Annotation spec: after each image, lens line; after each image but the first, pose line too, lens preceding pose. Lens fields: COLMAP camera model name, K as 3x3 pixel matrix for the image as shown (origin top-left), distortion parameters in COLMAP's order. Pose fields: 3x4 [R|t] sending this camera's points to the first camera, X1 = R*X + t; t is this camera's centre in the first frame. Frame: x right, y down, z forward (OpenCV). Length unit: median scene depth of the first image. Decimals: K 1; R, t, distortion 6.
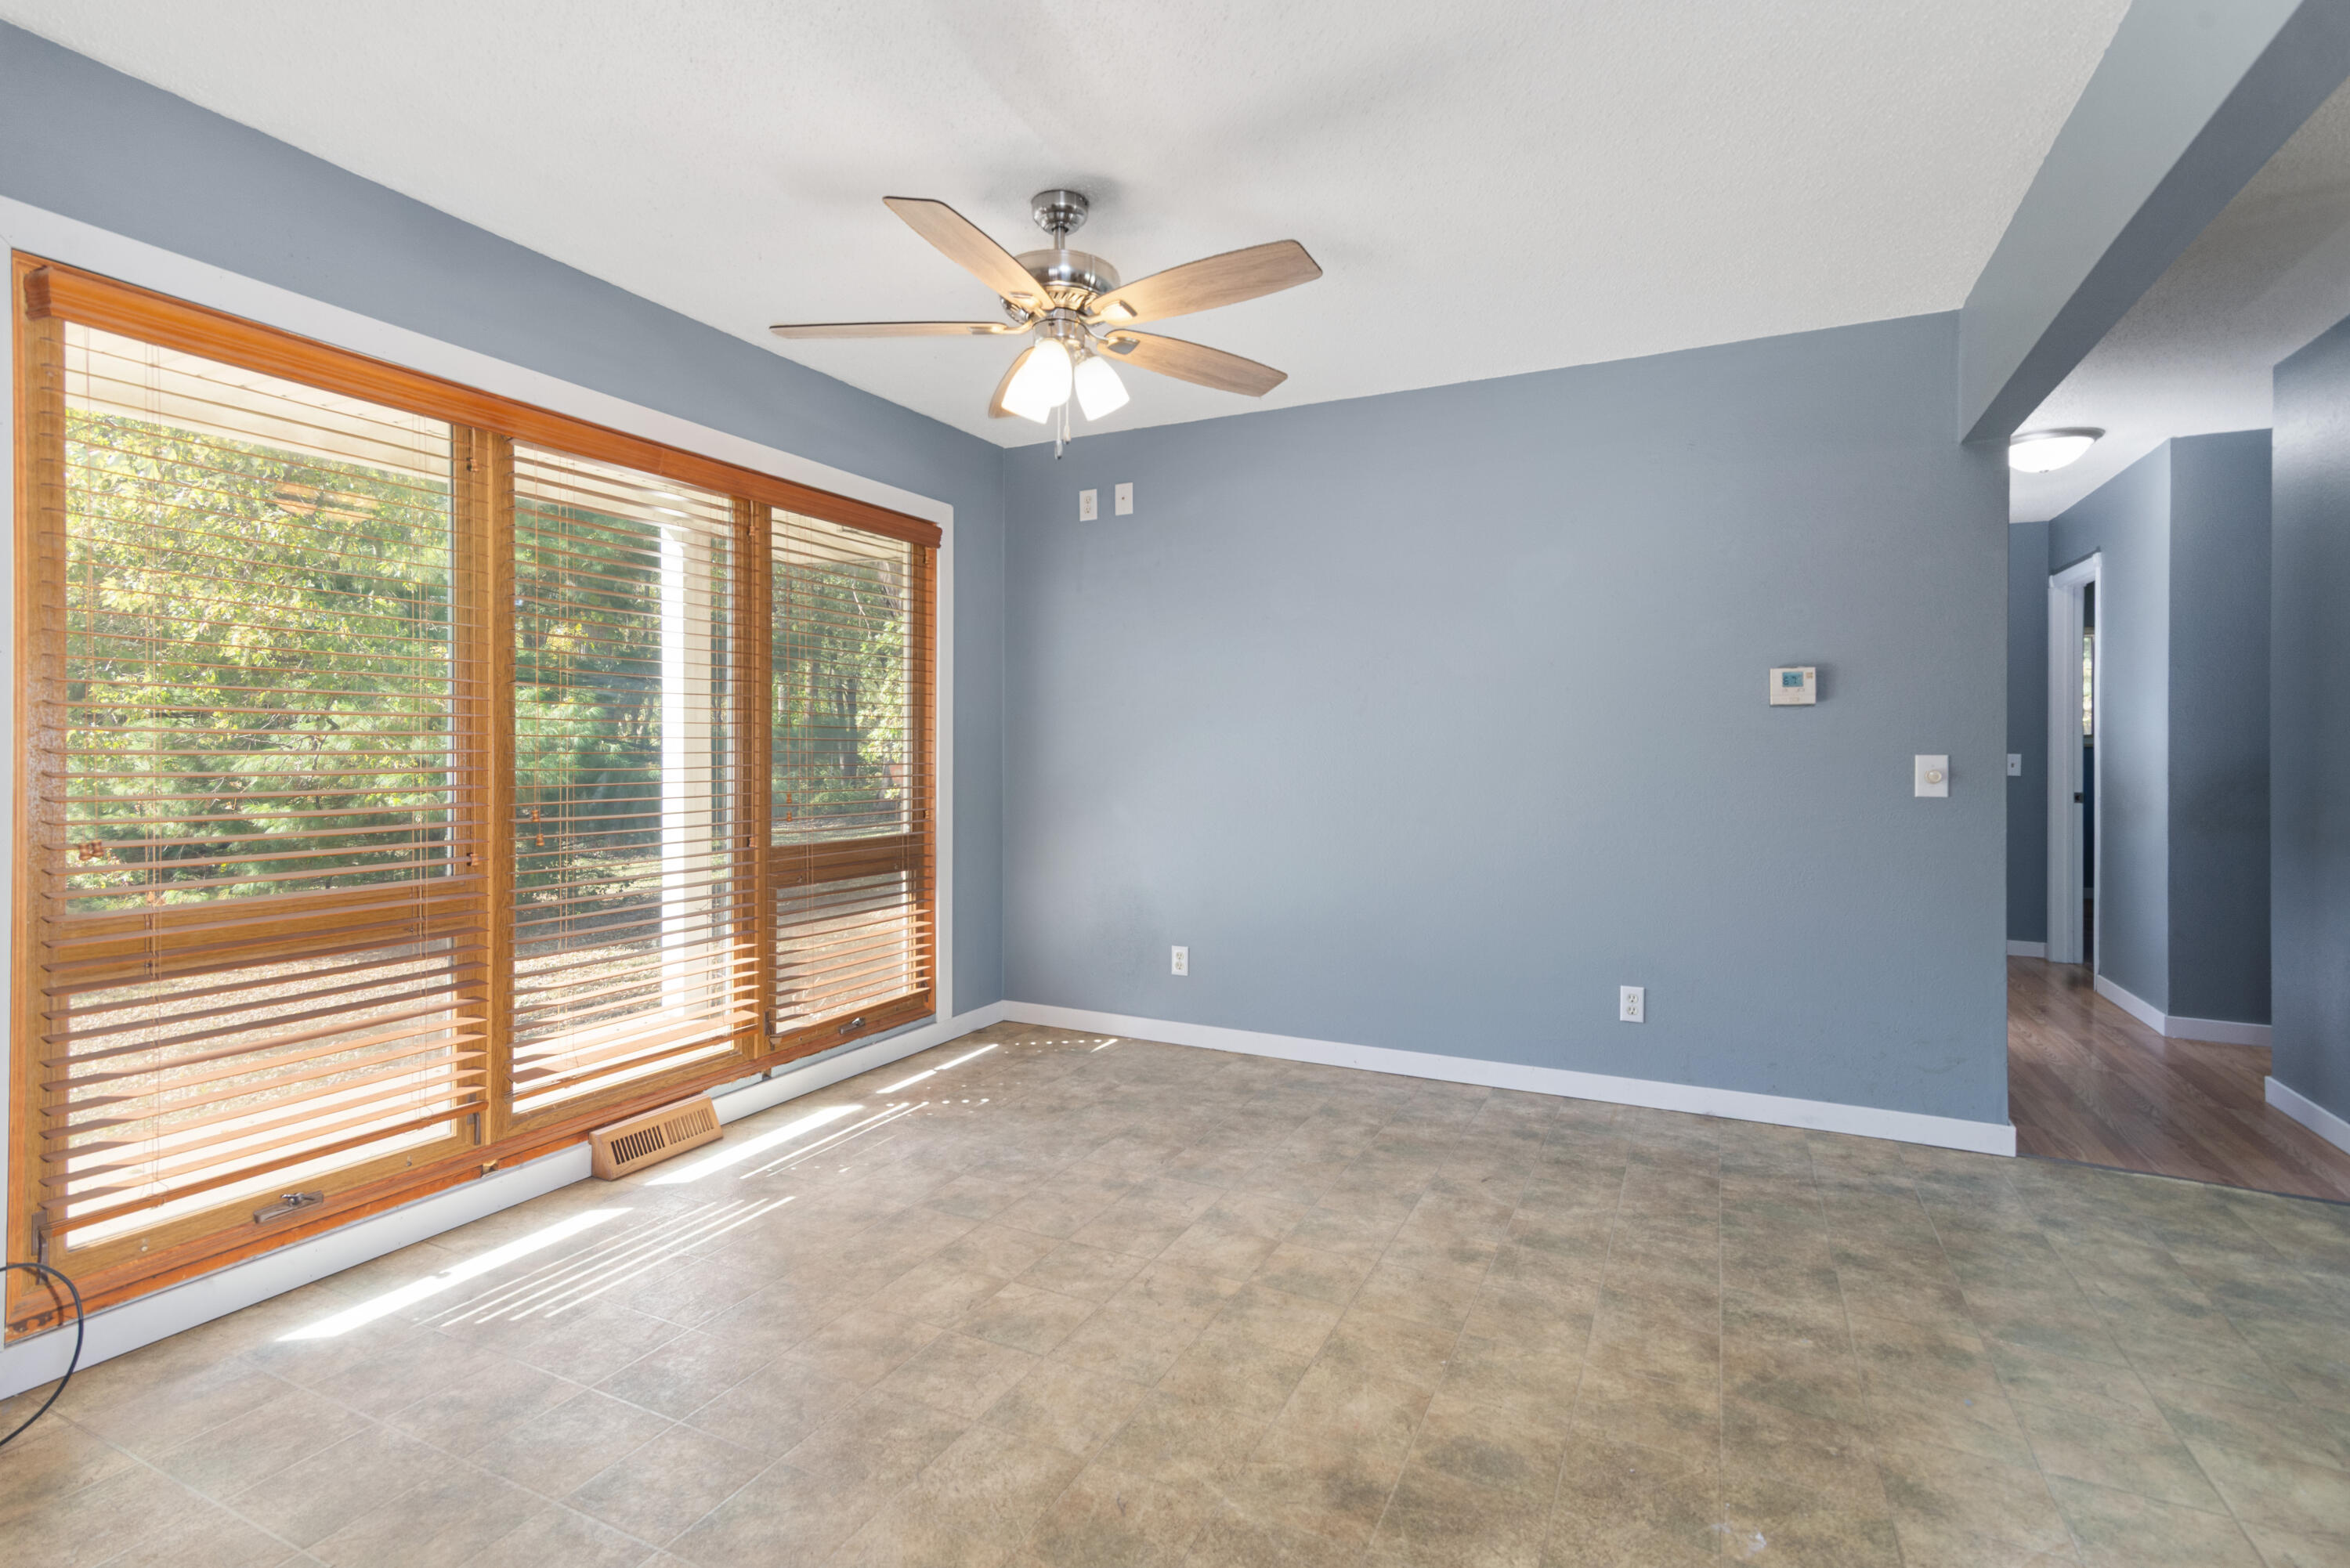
lens RADIAL K [[1152.5, 0, 1137.0], [0, 1152.5, 741.7], [0, 0, 1]] dist [0.015637, 0.000810]
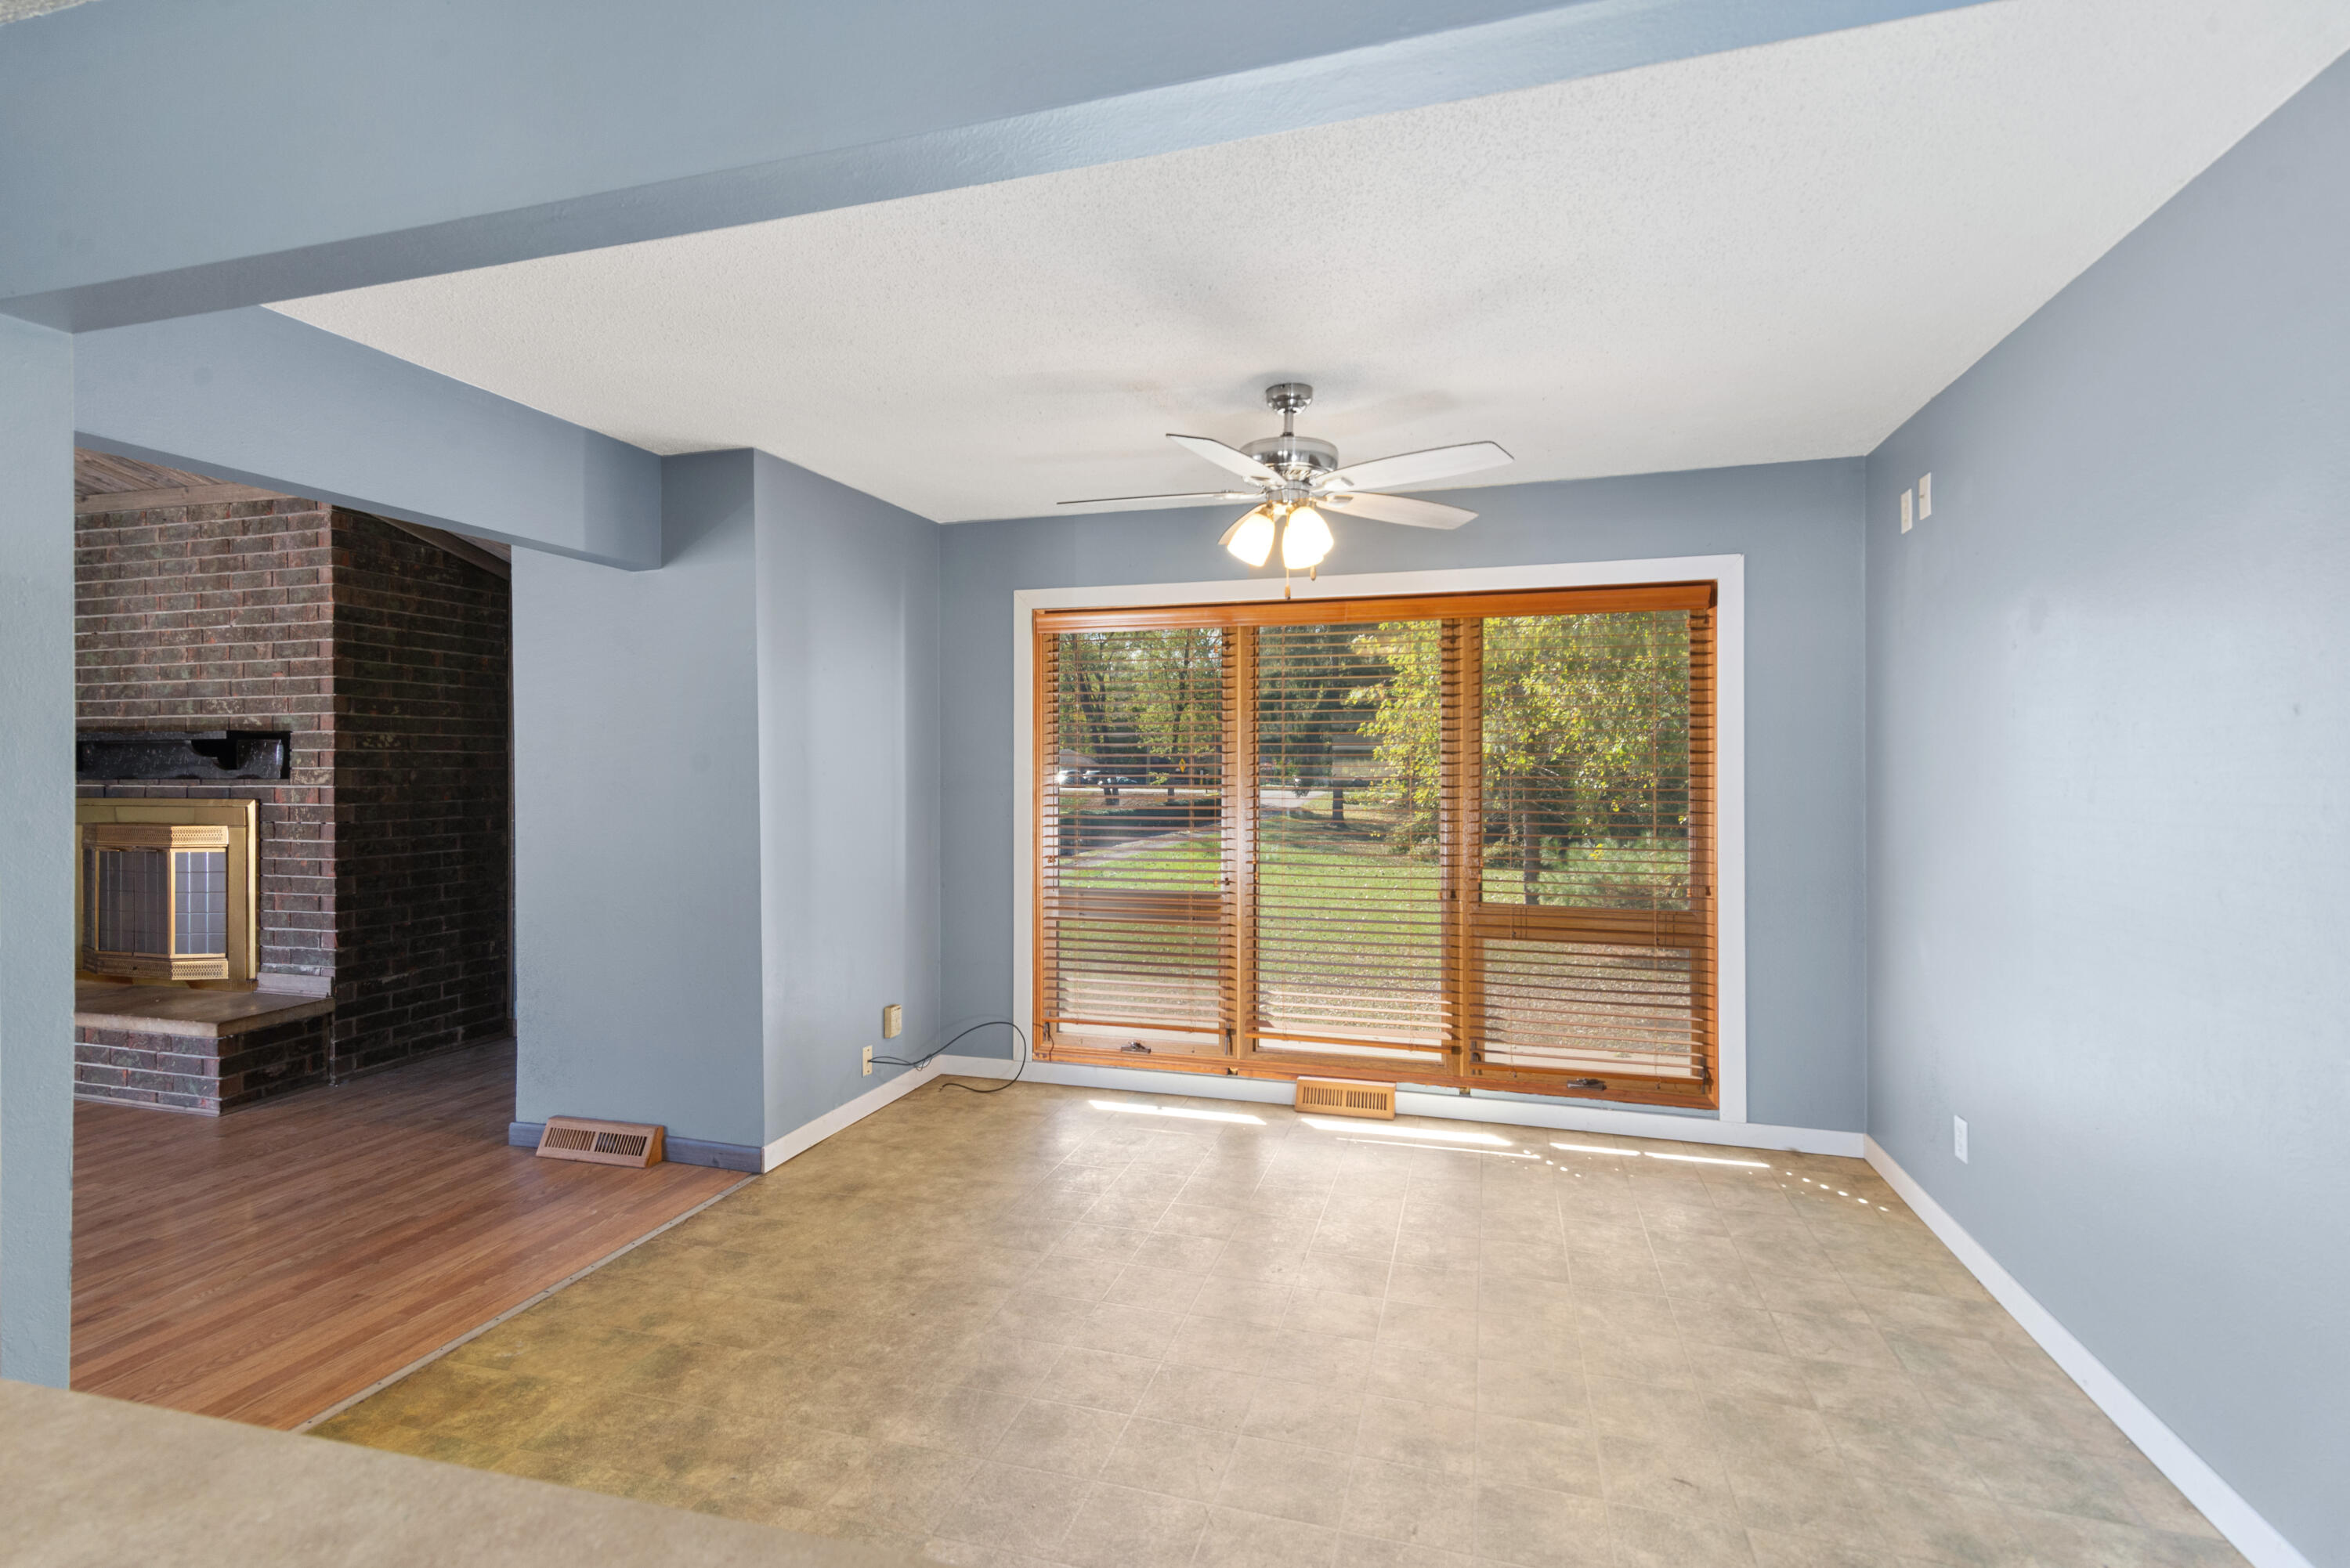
lens RADIAL K [[1152.5, 0, 1137.0], [0, 1152.5, 741.7], [0, 0, 1]] dist [0.015637, 0.000810]
pose [[0.157334, -0.022830, -0.987282, 0.855303], [0.005268, 0.999738, -0.022279, -0.052316], [0.987531, -0.001696, 0.157413, 0.498426]]
